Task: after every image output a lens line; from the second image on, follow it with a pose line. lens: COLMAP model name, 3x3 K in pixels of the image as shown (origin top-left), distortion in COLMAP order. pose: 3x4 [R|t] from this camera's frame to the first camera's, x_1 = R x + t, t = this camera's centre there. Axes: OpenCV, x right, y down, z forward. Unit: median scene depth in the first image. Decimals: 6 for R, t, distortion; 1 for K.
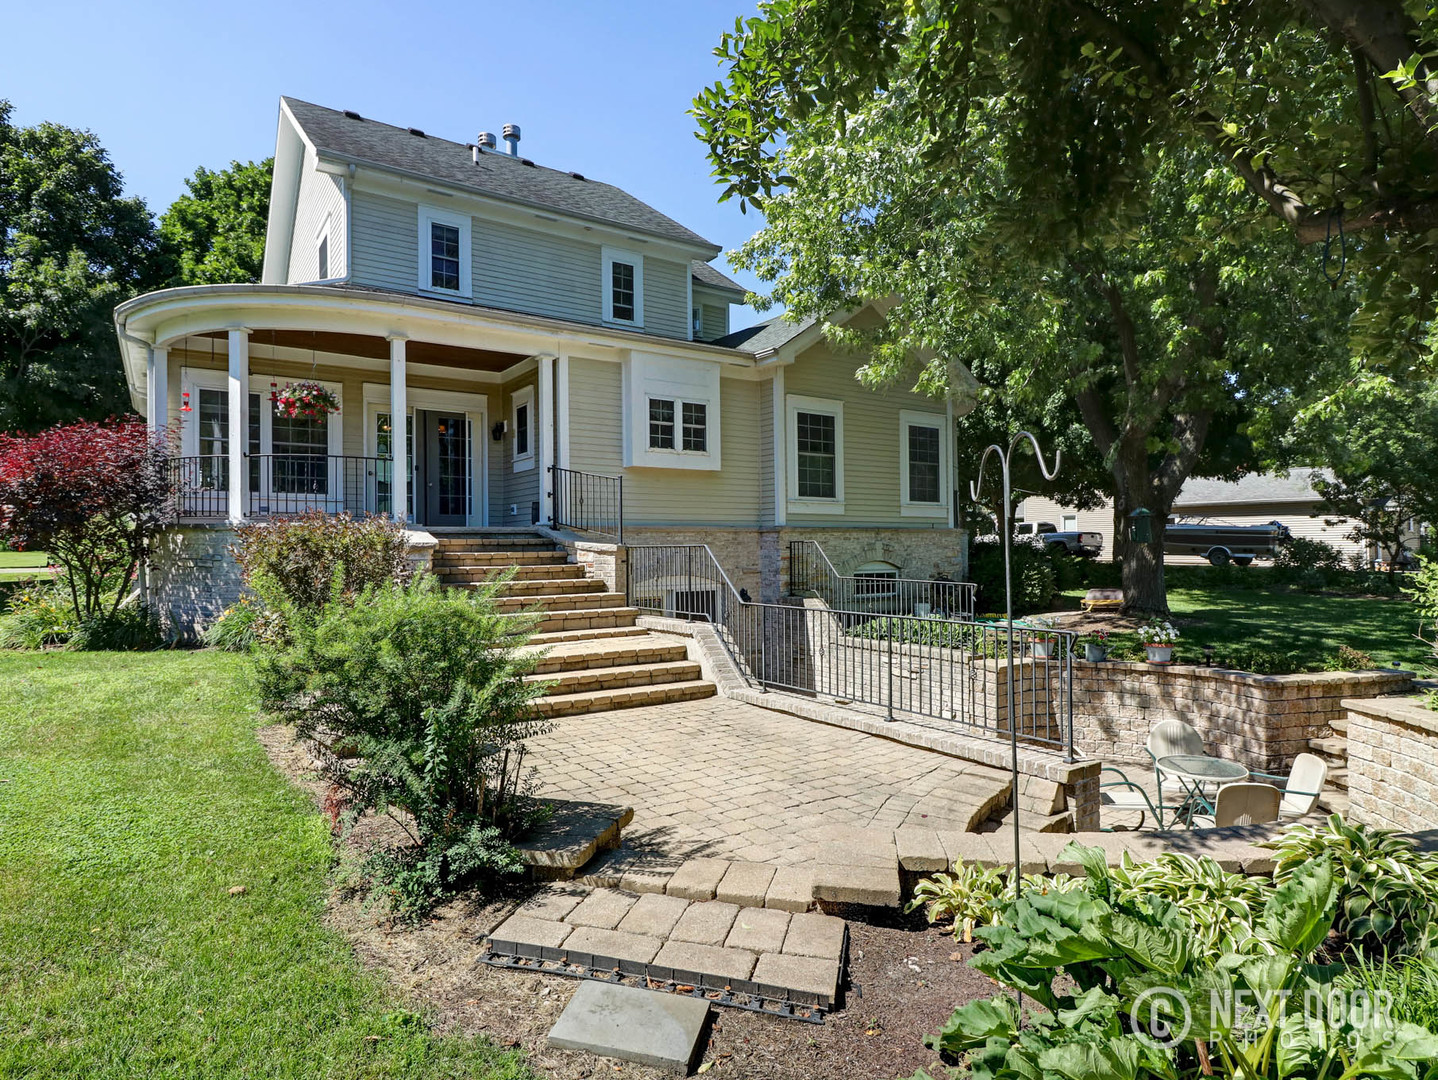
lens RADIAL K [[779.7, 0, 719.0], [0, 779.7, 540.0], [0, 0, 1]] dist [-0.005807, -0.001913]
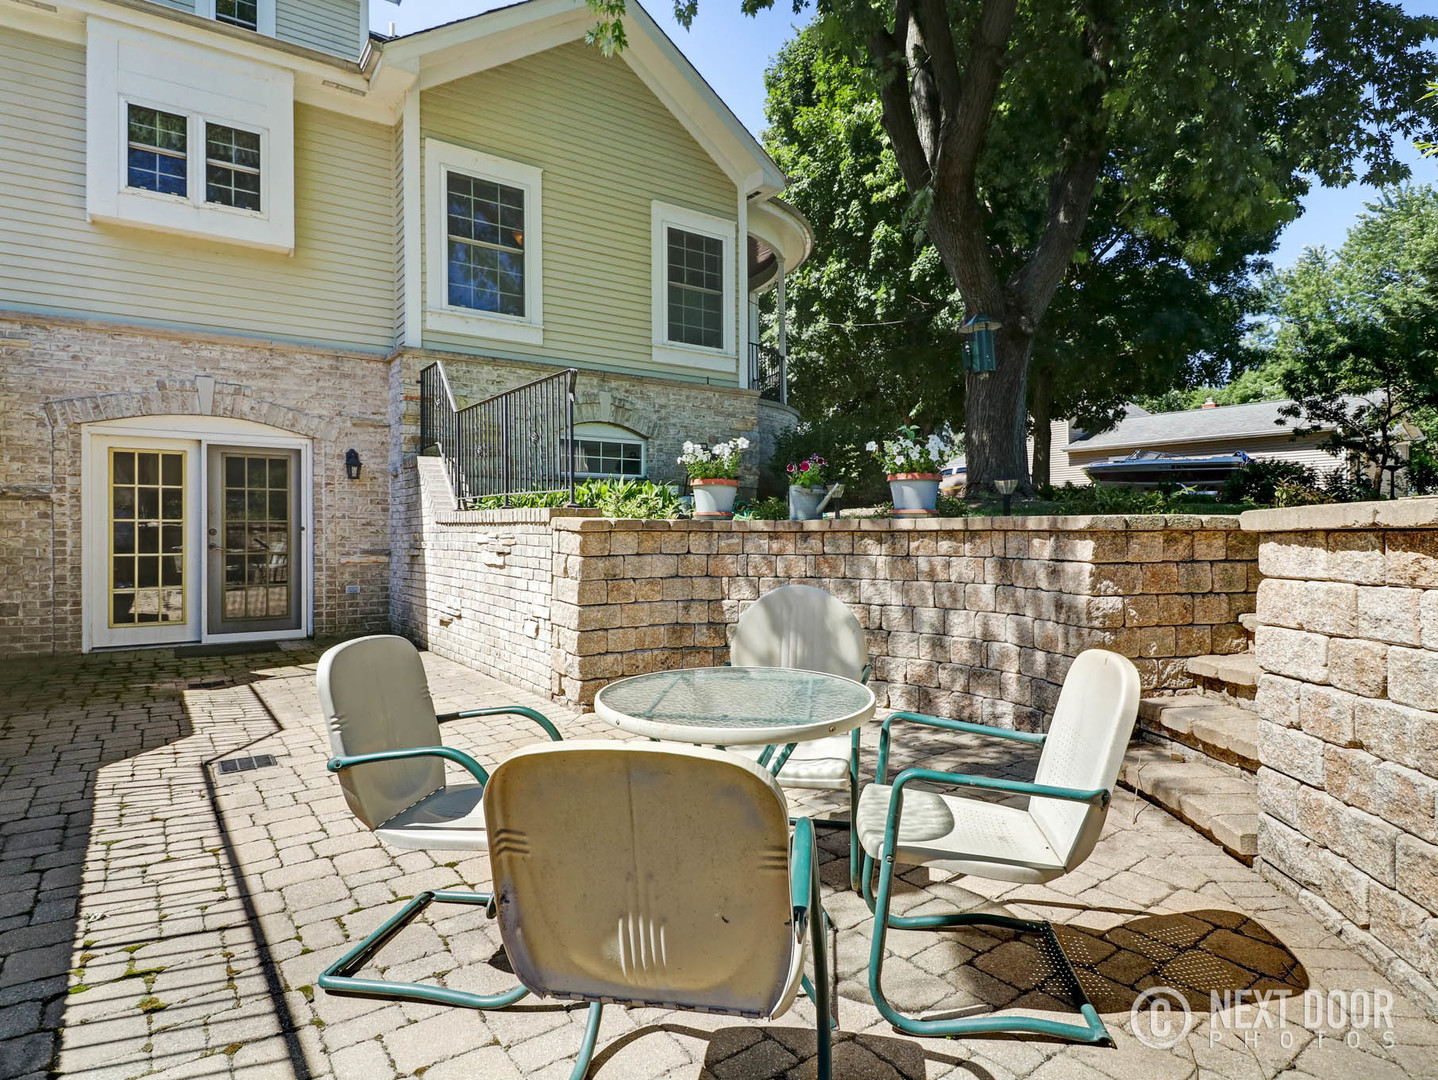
lens RADIAL K [[779.7, 0, 719.0], [0, 779.7, 540.0], [0, 0, 1]] dist [-0.005807, -0.001913]
pose [[0.999913, 0.004491, 0.012392, 0.330455], [-0.004812, 0.999650, 0.025999, 0.122296], [-0.012271, -0.026056, 0.999585, 0.384930]]
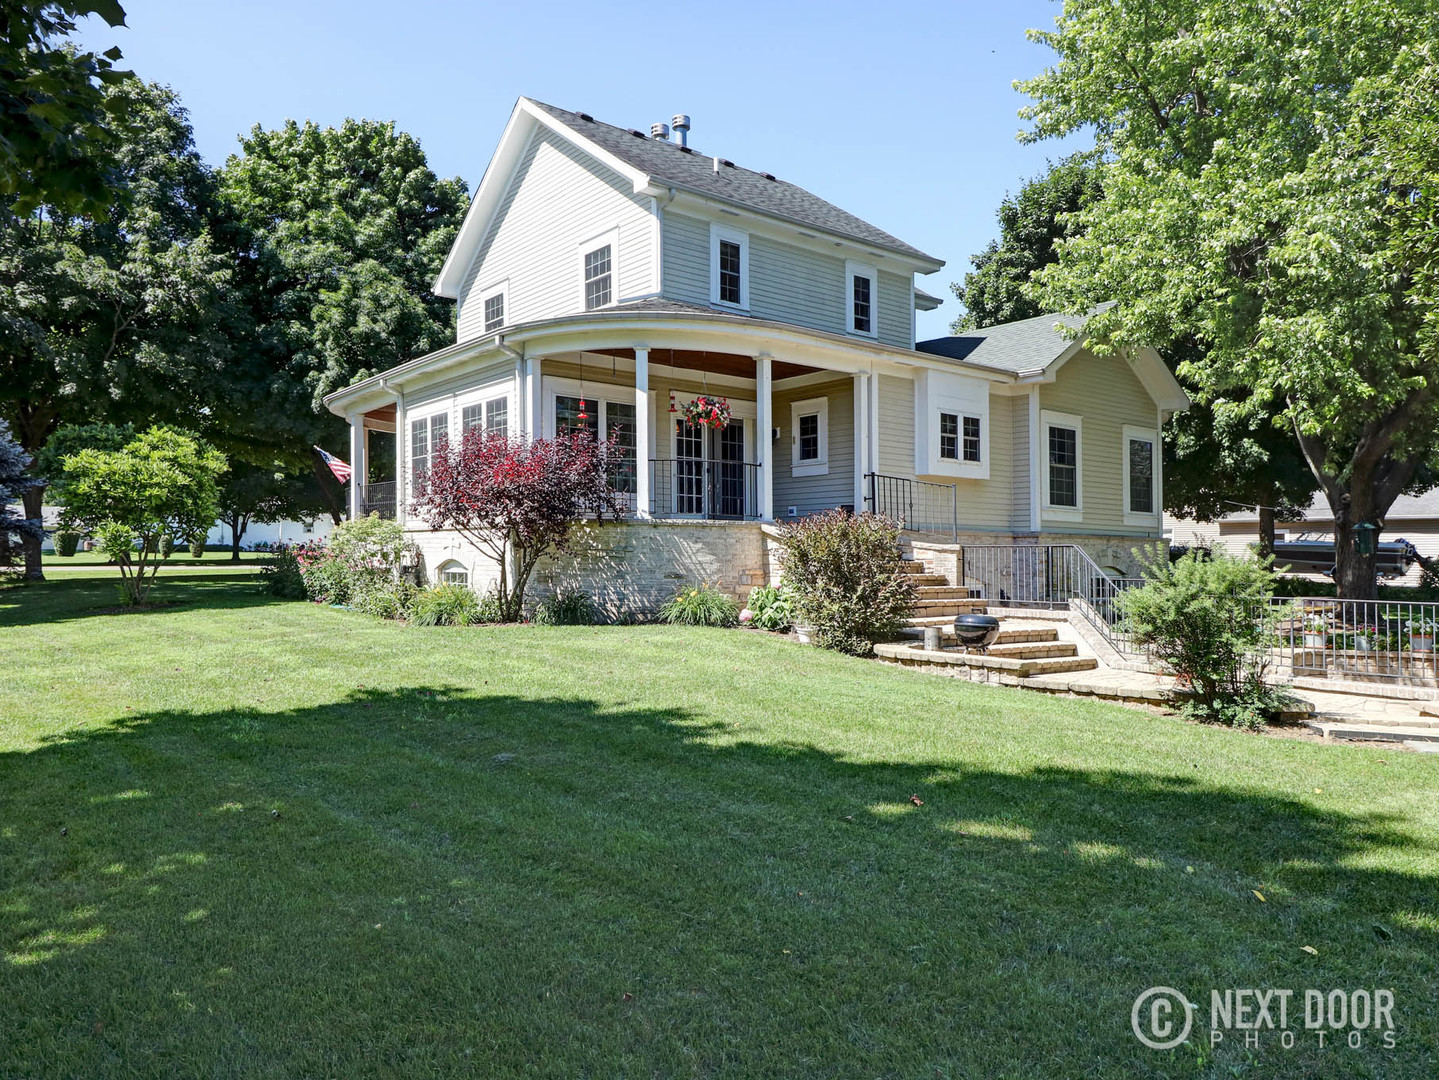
lens RADIAL K [[949.4, 0, 719.5], [0, 949.4, 540.0], [0, 0, 1]] dist [0.019324, -0.047687]
pose [[0.998615, 0.019836, 0.048735, -0.438070], [-0.019265, 0.999741, -0.012147, 0.018446], [-0.048963, 0.011191, 0.998738, -0.302258]]
